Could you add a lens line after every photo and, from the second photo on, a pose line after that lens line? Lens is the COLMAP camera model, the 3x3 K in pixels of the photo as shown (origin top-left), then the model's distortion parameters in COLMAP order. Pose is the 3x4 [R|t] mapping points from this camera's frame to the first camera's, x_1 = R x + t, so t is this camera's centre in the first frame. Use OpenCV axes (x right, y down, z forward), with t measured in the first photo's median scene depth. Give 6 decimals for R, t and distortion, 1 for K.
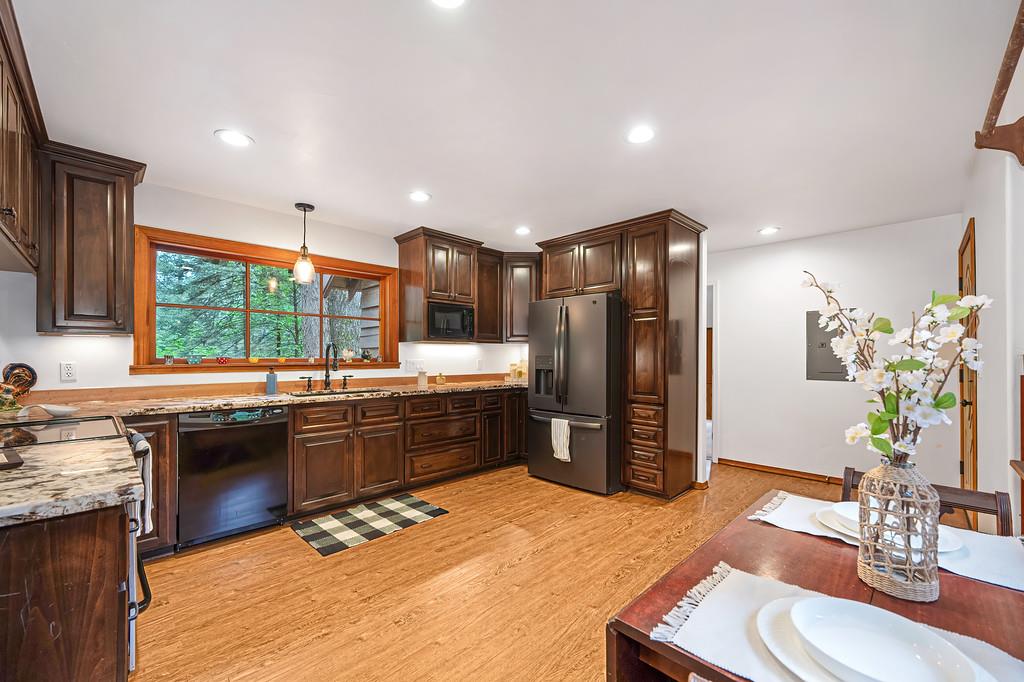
lens RADIAL K [[409.6, 0, 512.2], [0, 409.6, 353.3], [0, 0, 1]] dist [-0.000576, 0.000007]
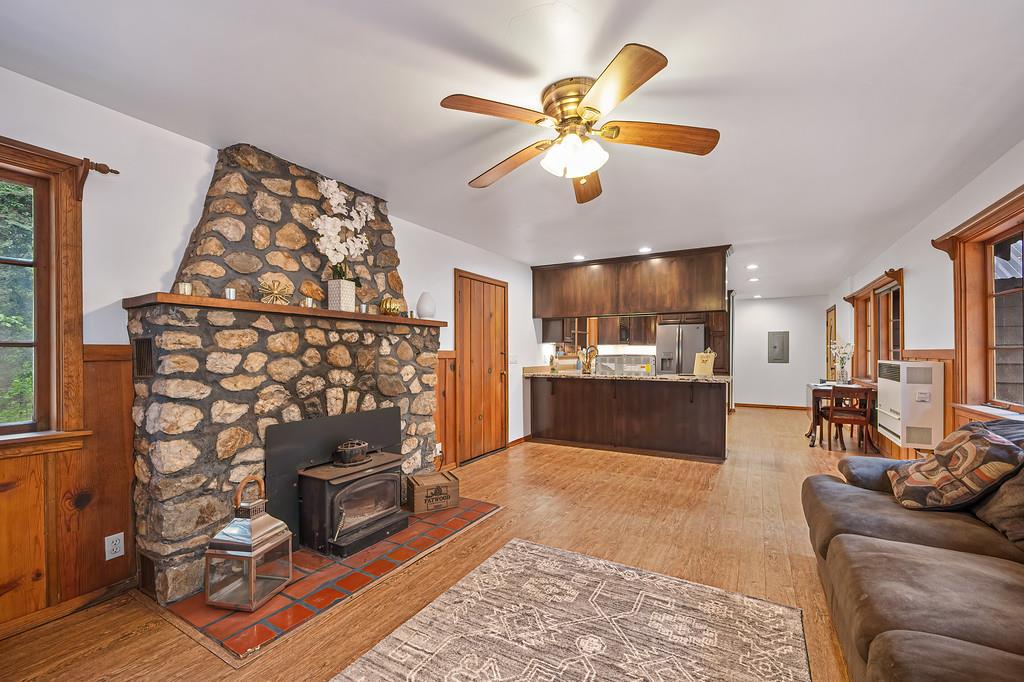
lens RADIAL K [[417.9, 0, 518.0], [0, 417.9, 352.5], [0, 0, 1]] dist [-0.001407, -0.000199]
pose [[0.966340, 0.001031, 0.257265, -1.332530], [-0.002932, 0.999971, 0.007009, -0.003797], [-0.257251, -0.007527, 0.966315, -0.948357]]
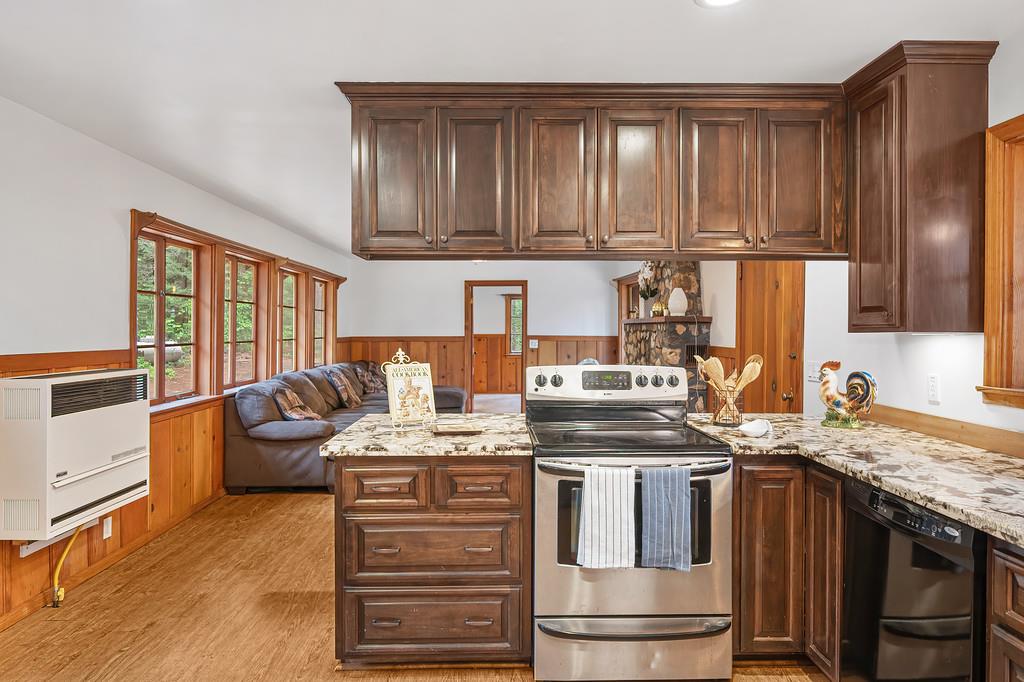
lens RADIAL K [[639.6, 0, 510.1], [0, 639.6, 332.5], [0, 0, 1]] dist [-0.001036, -0.000850]
pose [[-0.697009, 0.001211, -0.717061, 0.103665], [0.002078, 0.999998, -0.000330, -0.033522], [0.717059, -0.001720, -0.697010, 0.874412]]
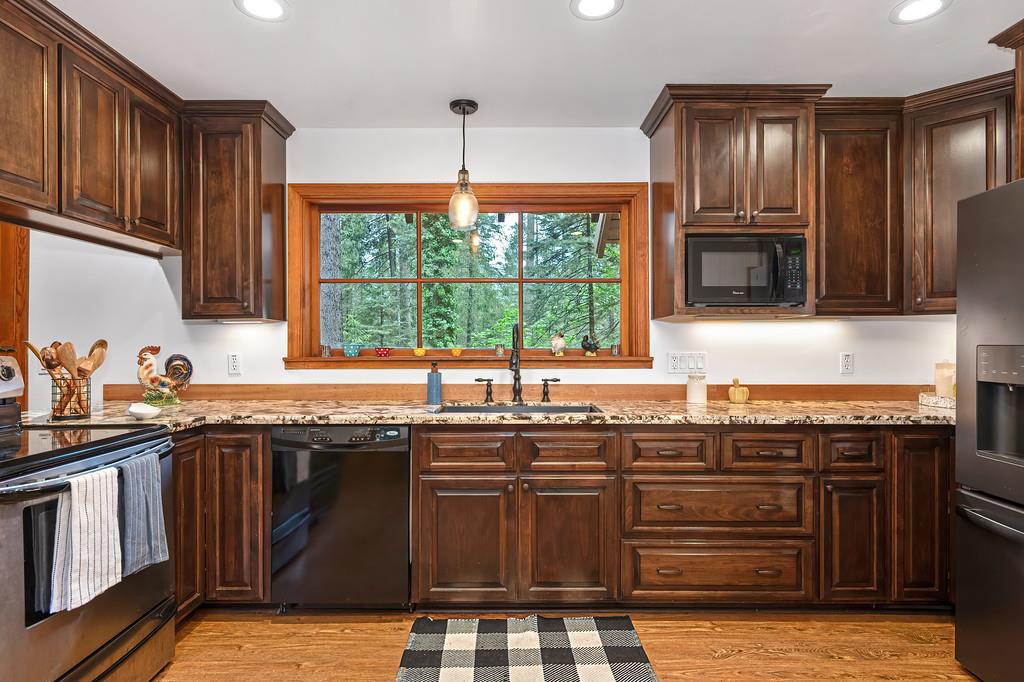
lens RADIAL K [[557.4, 0, 512.0], [0, 557.4, 341.0], [0, 0, 1]] dist [-0.001907, 0.000305]
pose [[0.706149, -0.006688, -0.708031, 0.129937], [0.007006, 0.999972, -0.002458, 0.001913], [0.708028, -0.003225, 0.706177, 0.409909]]
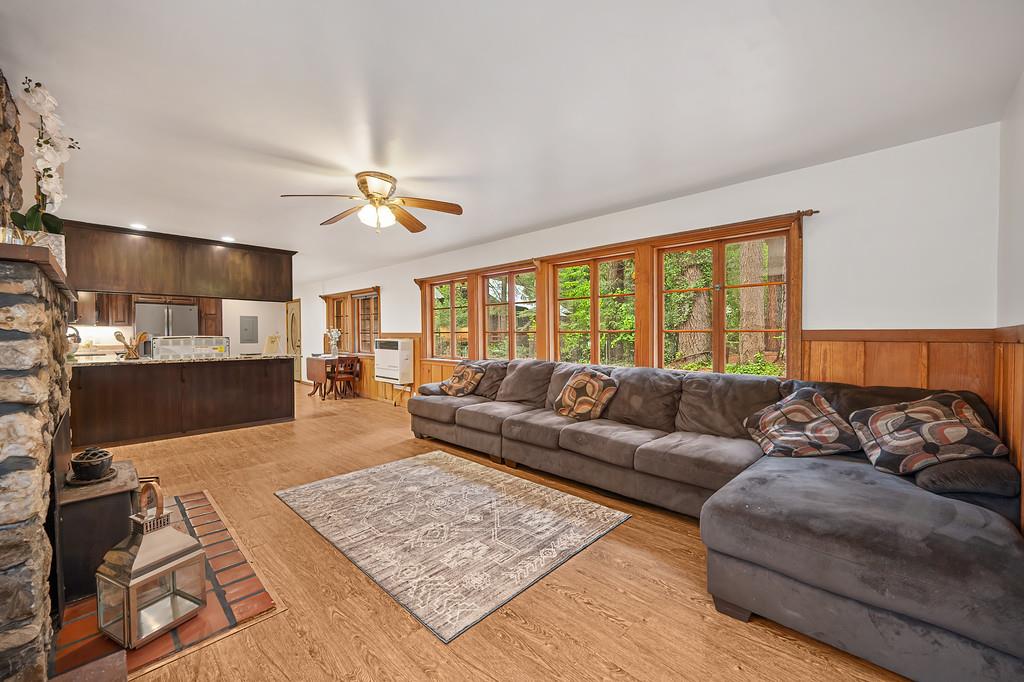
lens RADIAL K [[402.5, 0, 511.1], [0, 402.5, 337.5], [0, 0, 1]] dist [-0.001352, -0.000035]
pose [[-0.008346, -0.007785, 0.999935, -1.993158], [-0.007112, 0.999945, 0.007726, -0.003087], [-0.999940, -0.007047, -0.008401, -0.717228]]
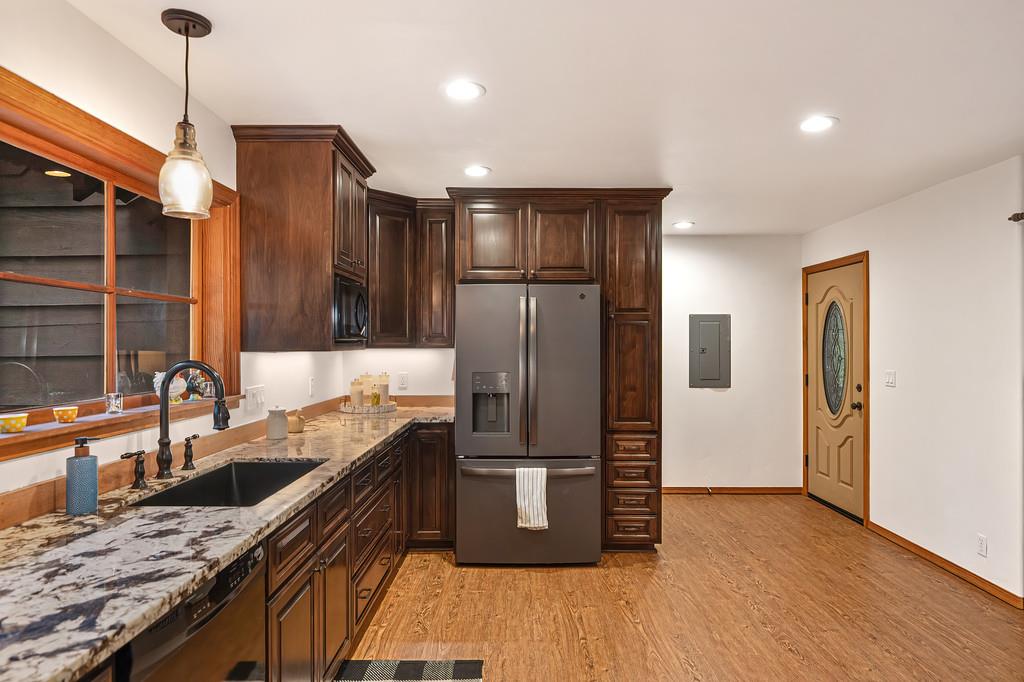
lens RADIAL K [[618.3, 0, 513.1], [0, 618.3, 342.5], [0, 0, 1]] dist [-0.003470, -0.000106]
pose [[0.712566, 0.000819, 0.701605, -0.634974], [-0.005670, 0.999973, 0.004591, -0.048955], [-0.701582, -0.007249, 0.712552, 0.321414]]
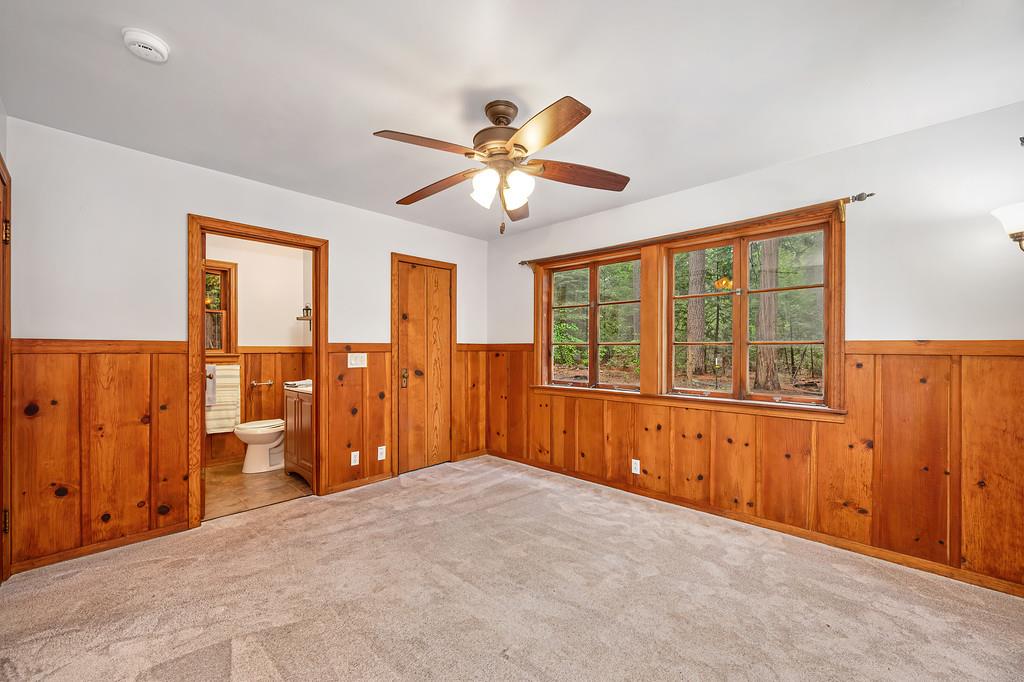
lens RADIAL K [[409.6, 0, 512.2], [0, 409.6, 353.3], [0, 0, 1]] dist [-0.000576, 0.000007]
pose [[-0.999908, -0.006068, -0.012165, -2.475693], [-0.006123, 0.999971, 0.004538, -0.001818], [0.012138, 0.004612, -0.999916, -0.574327]]
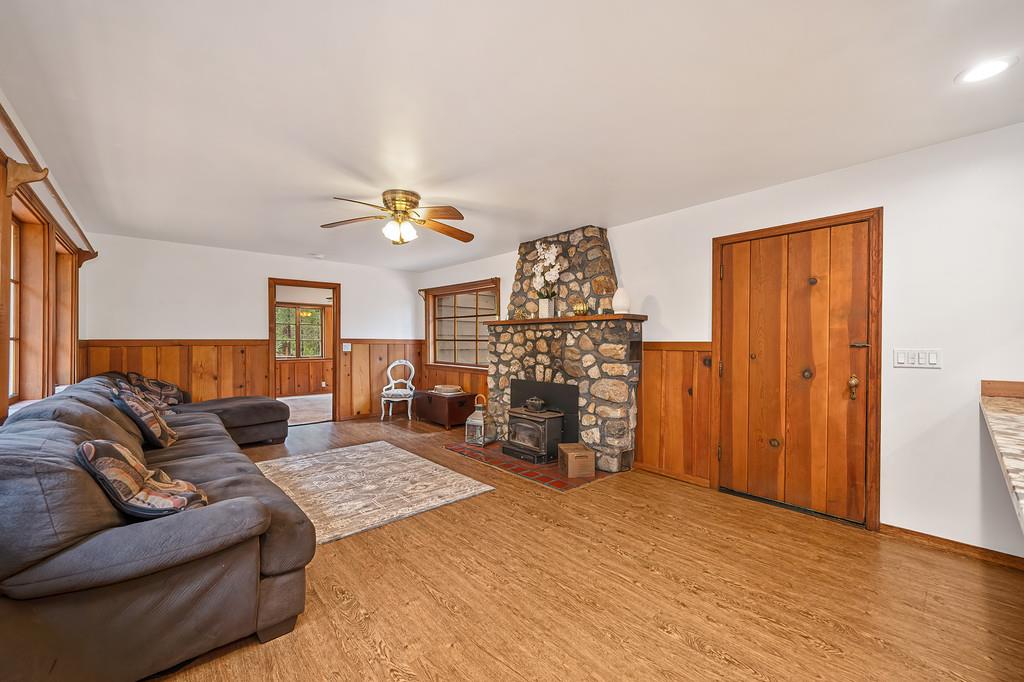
lens RADIAL K [[404.3, 0, 509.9], [0, 404.3, 342.5], [0, 0, 1]] dist [0.000479, 0.000096]
pose [[-0.066657, 0.000515, -0.997776, -0.223875], [0.006093, 0.999981, 0.000109, -0.001569], [0.997757, -0.006072, -0.066659, -0.130786]]
